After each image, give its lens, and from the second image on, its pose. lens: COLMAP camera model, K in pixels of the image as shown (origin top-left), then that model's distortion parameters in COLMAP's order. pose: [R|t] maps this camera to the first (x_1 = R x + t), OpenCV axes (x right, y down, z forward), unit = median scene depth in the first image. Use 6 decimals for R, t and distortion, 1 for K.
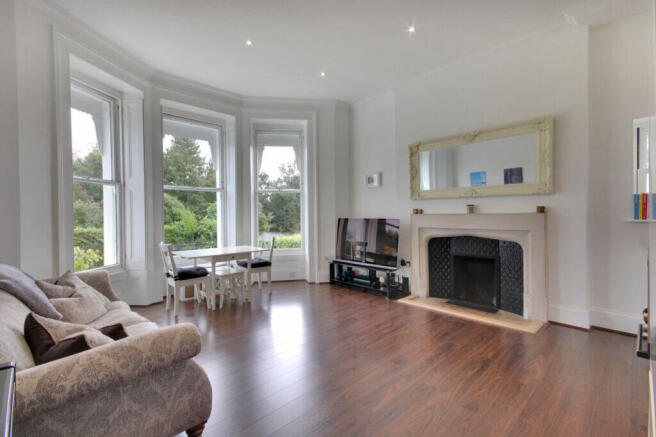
lens RADIAL K [[294.4, 0, 306.7], [0, 294.4, 217.6], [0, 0, 1]] dist [0.000237, 0.000076]
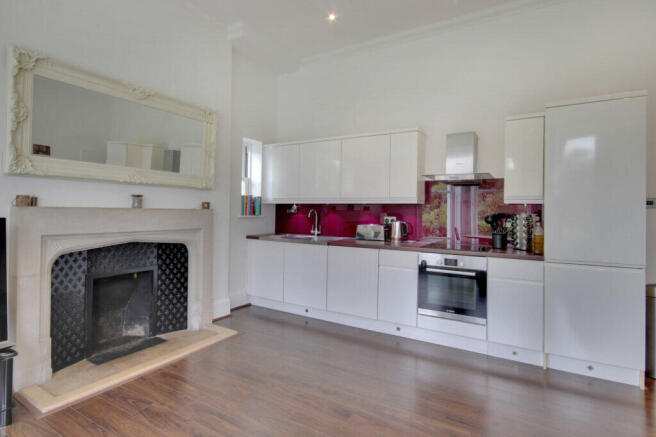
lens RADIAL K [[327.9, 0, 328.0], [0, 327.9, 218.5], [0, 0, 1]] dist [0.000601, 0.000082]
pose [[-0.292196, -0.007361, 0.956330, -0.246400], [0.006968, 0.999927, 0.009825, 0.004500], [-0.956333, 0.009534, -0.292123, 0.718710]]
